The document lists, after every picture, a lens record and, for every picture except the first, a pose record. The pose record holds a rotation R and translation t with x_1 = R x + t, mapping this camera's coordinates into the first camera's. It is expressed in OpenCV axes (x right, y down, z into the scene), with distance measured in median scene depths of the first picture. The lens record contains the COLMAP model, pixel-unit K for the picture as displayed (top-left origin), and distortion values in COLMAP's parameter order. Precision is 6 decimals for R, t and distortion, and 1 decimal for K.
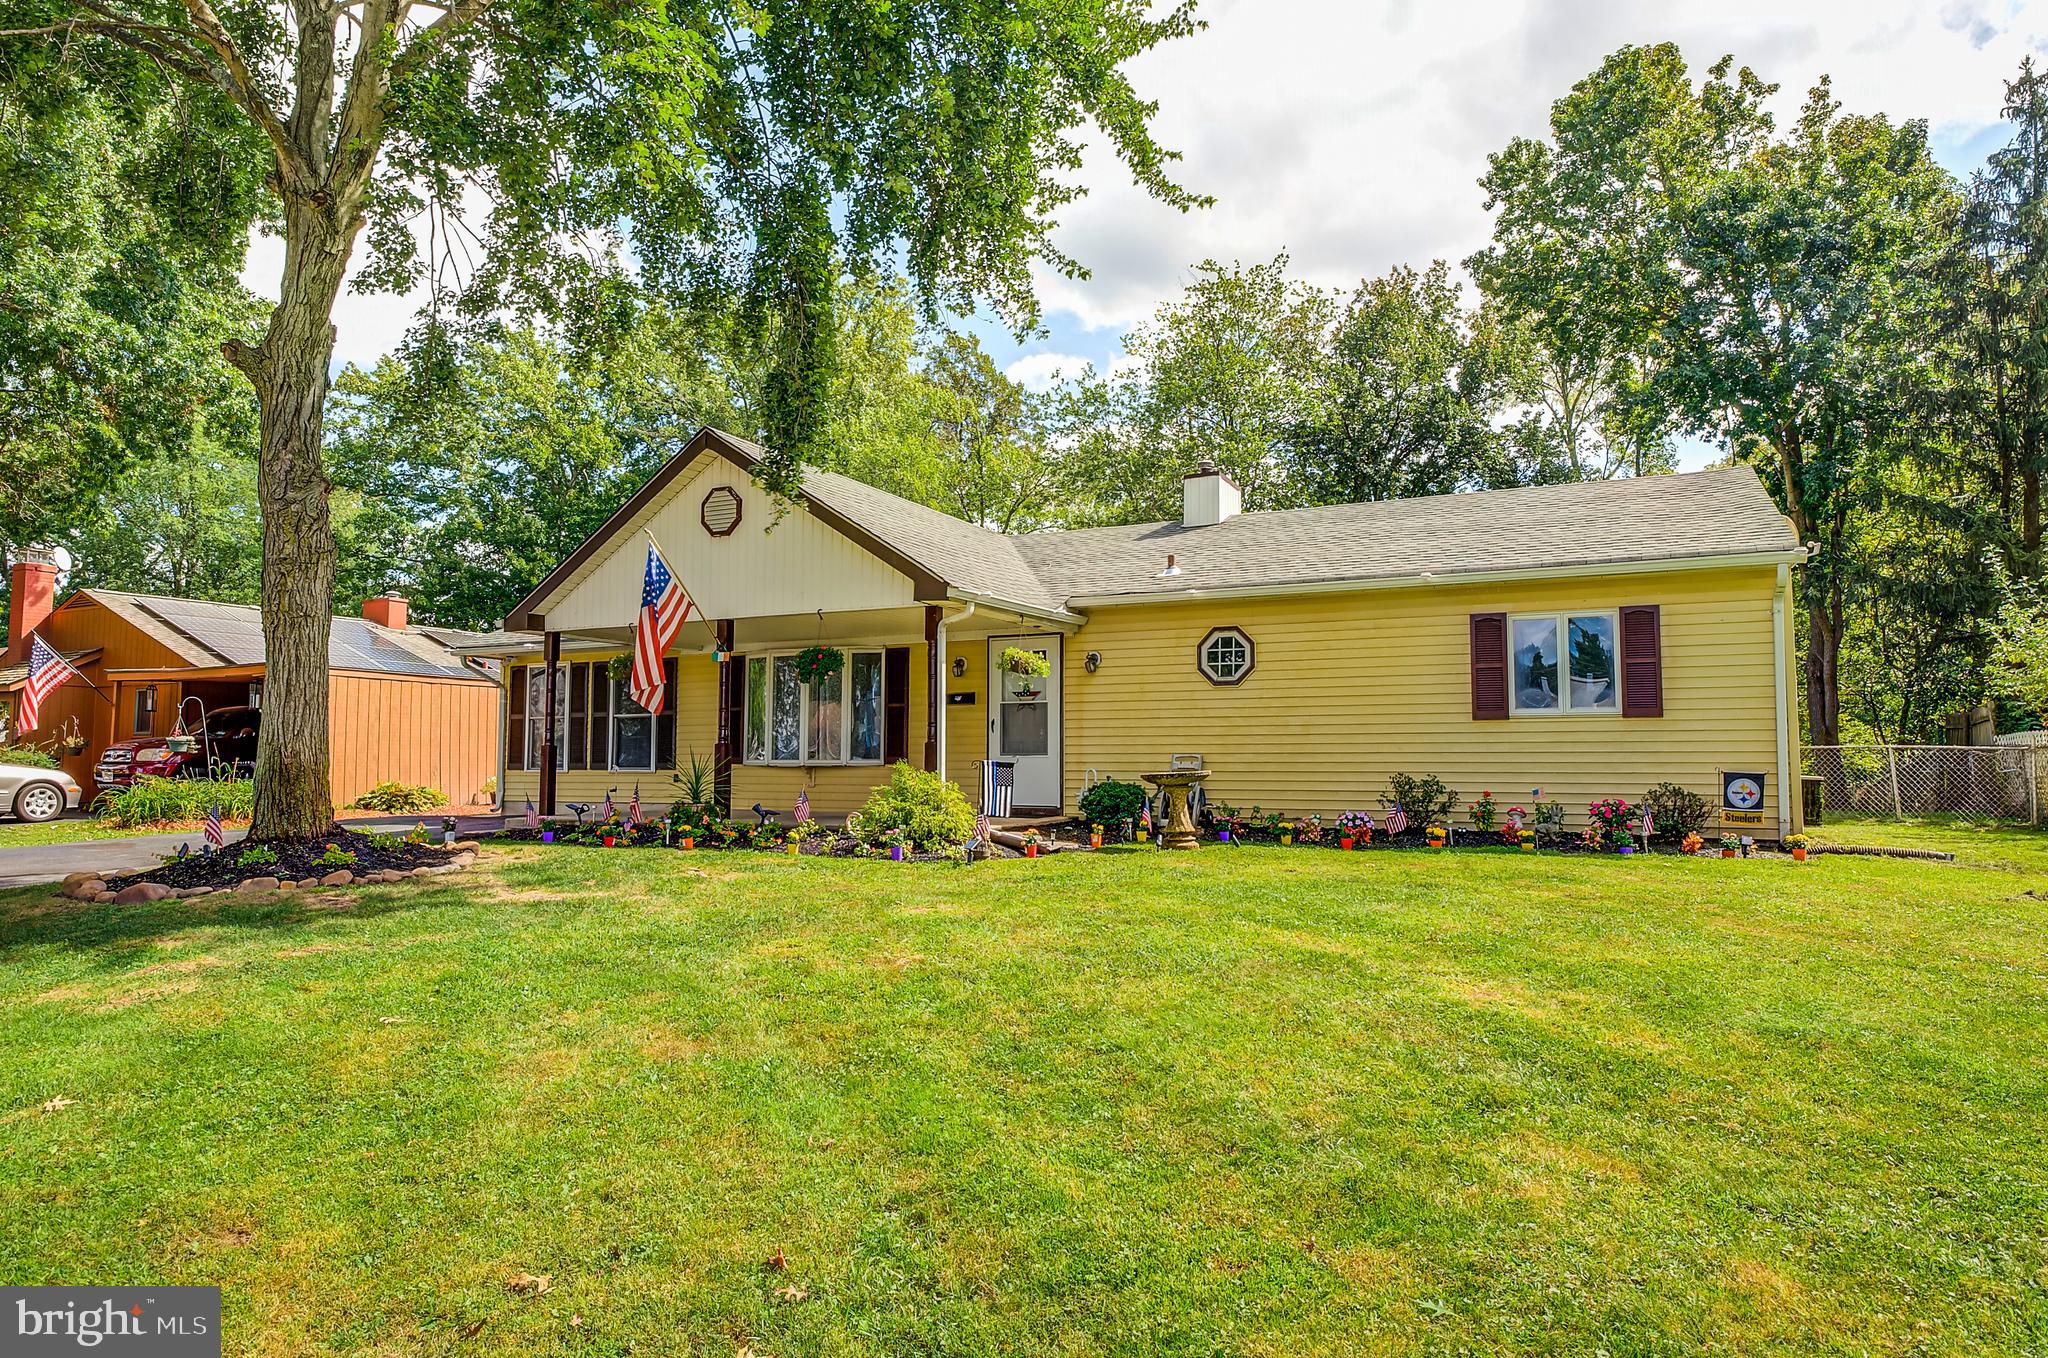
lens RADIAL K [[1206.3, 0, 1024.0], [0, 1206.3, 679.0], [0, 0, 1]] dist [-0.008693, 0.001728]
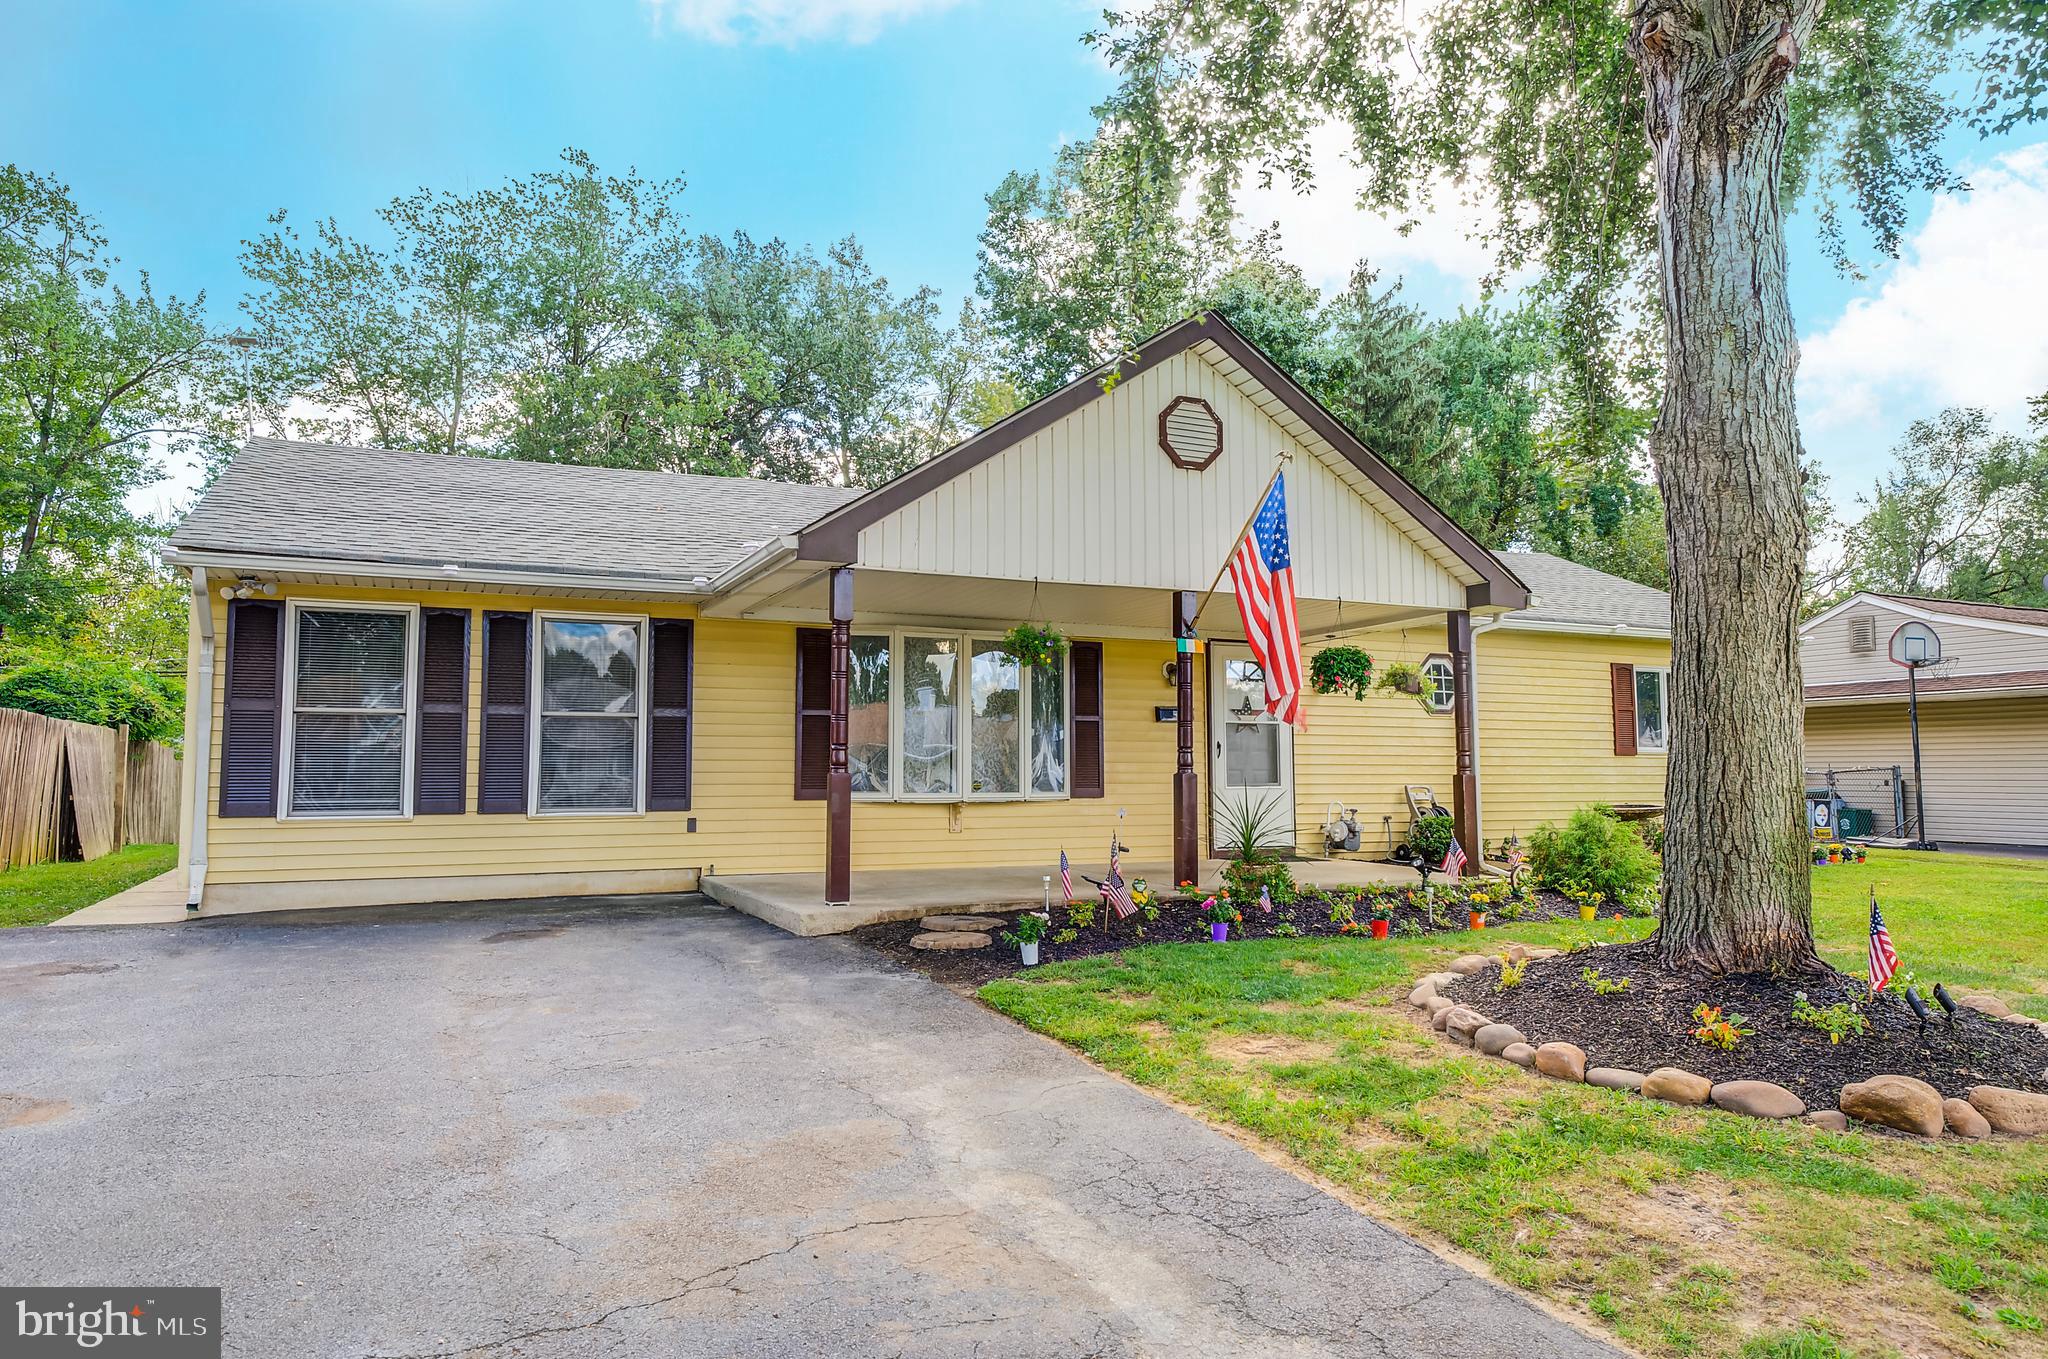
lens RADIAL K [[1319.7, 0, 1022.1], [0, 1319.7, 673.5], [0, 0, 1]] dist [0.008852, -0.000146]
pose [[0.623883, 0.060729, 0.779155, -0.890853], [-0.054504, 0.997930, -0.034139, 0.027898], [-0.779615, -0.021168, 0.625901, 0.606084]]
